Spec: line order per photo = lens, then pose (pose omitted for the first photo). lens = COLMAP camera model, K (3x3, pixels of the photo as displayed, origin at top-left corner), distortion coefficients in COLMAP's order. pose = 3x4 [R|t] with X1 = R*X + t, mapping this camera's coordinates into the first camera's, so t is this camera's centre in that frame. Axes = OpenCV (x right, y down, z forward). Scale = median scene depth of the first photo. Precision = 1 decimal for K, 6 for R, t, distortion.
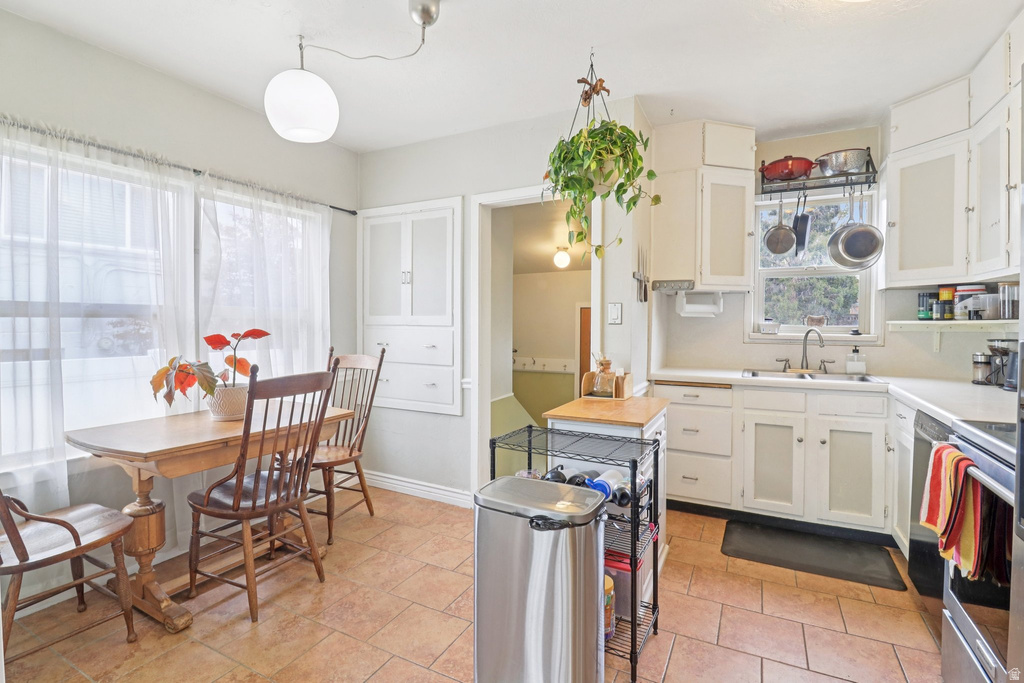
lens RADIAL K [[480.0, 0, 512.2], [0, 480.0, 325.1], [0, 0, 1]] dist [0.000932, -0.012949]
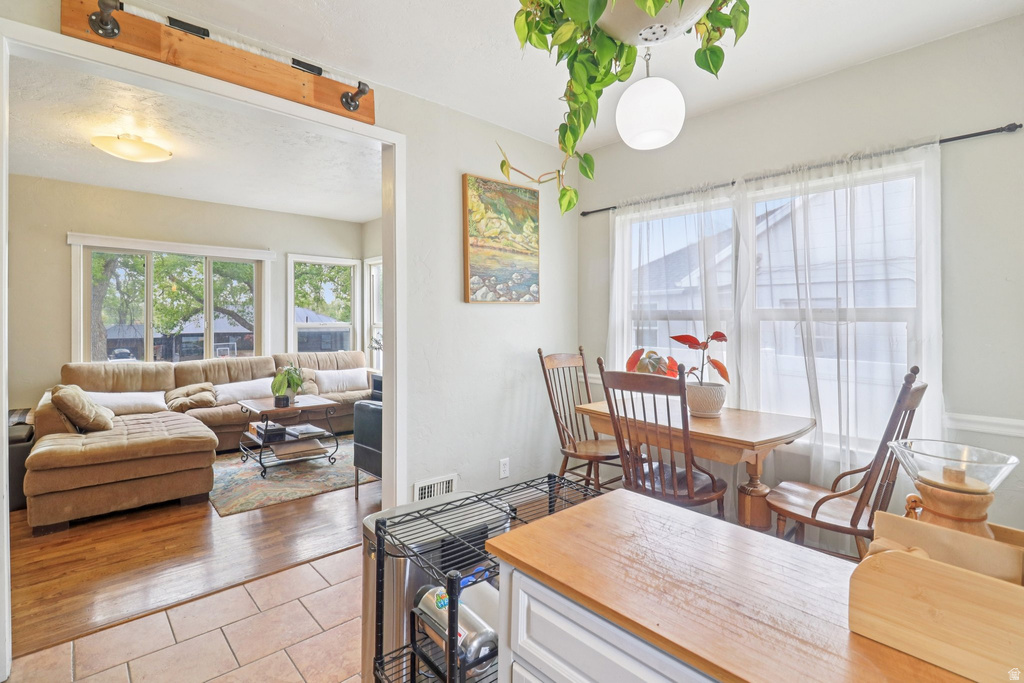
lens RADIAL K [[480.0, 0, 512.2], [0, 480.0, 325.1], [0, 0, 1]] dist [0.000932, -0.012949]
pose [[-0.333170, 0.001411, -0.942866, 0.511335], [-0.012343, 0.999907, 0.005858, -0.003989], [0.942786, 0.013589, -0.333121, 0.882839]]
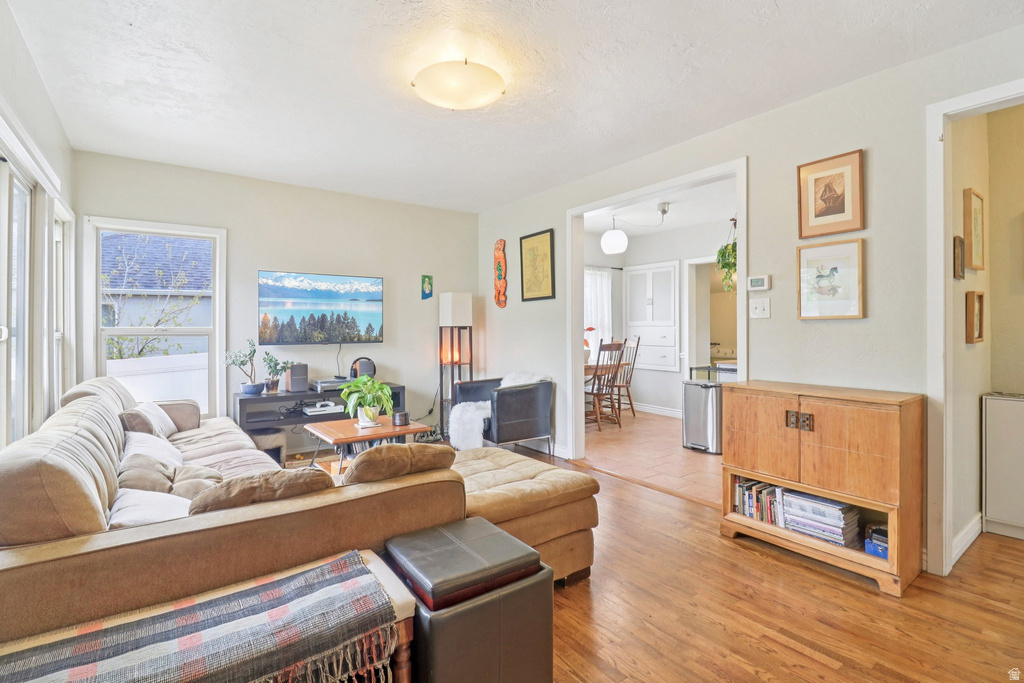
lens RADIAL K [[480.0, 0, 512.2], [0, 480.0, 325.1], [0, 0, 1]] dist [0.000932, -0.012949]
pose [[0.900466, -0.006564, -0.434877, 0.163061], [0.000242, 0.999894, -0.014590, 0.031982], [0.434927, 0.013033, 0.900371, -1.314555]]
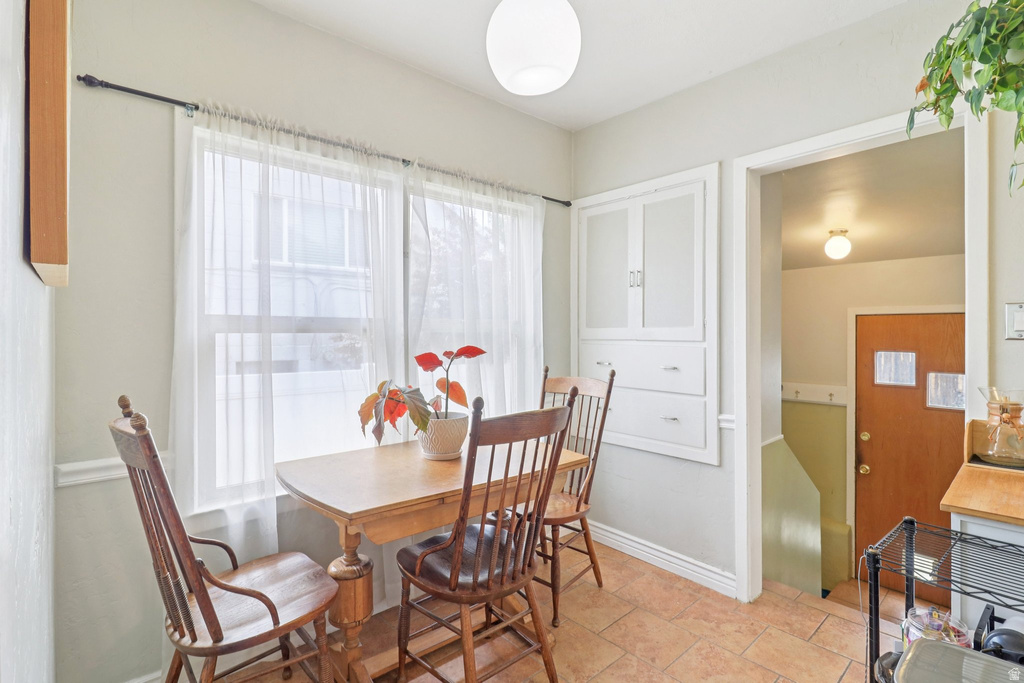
lens RADIAL K [[490.3, 0, 510.3], [0, 490.3, 333.3], [0, 0, 1]] dist [0.000978, -0.000206]
pose [[0.935123, -0.005455, -0.354280, -0.172140], [0.002293, 0.999954, -0.009344, -0.004720], [0.354315, 0.007926, 0.935093, 0.244219]]
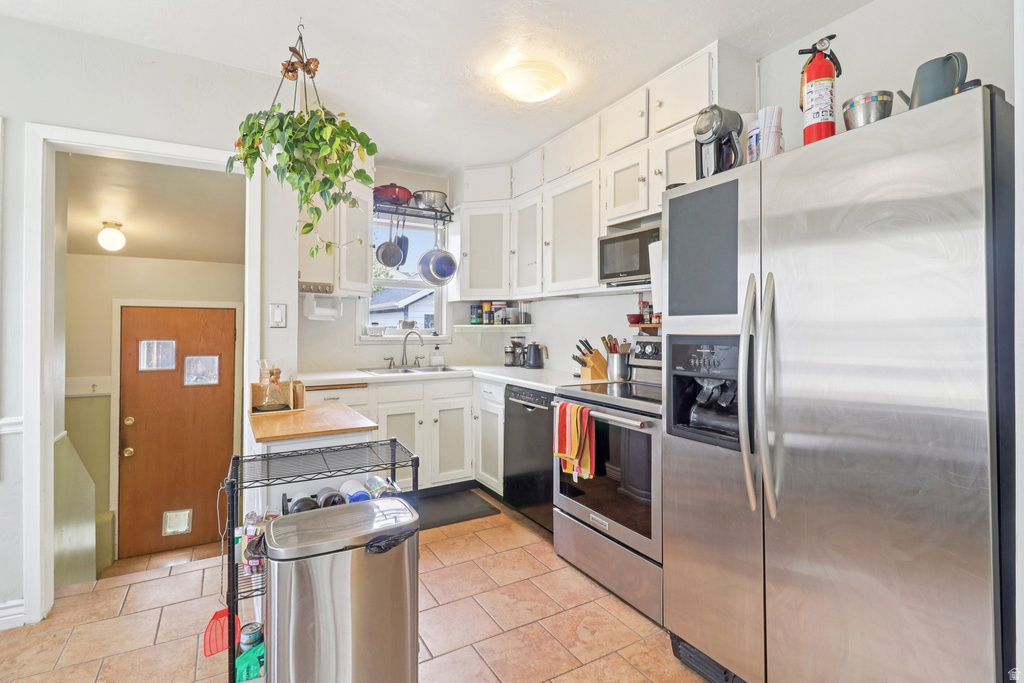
lens RADIAL K [[480.0, 0, 512.2], [0, 480.0, 325.1], [0, 0, 1]] dist [0.000932, -0.012949]
pose [[0.525257, 0.002847, 0.850939, -0.331934], [0.003013, 0.999982, -0.005206, -0.000578], [-0.850938, 0.005299, 0.525239, 0.173319]]
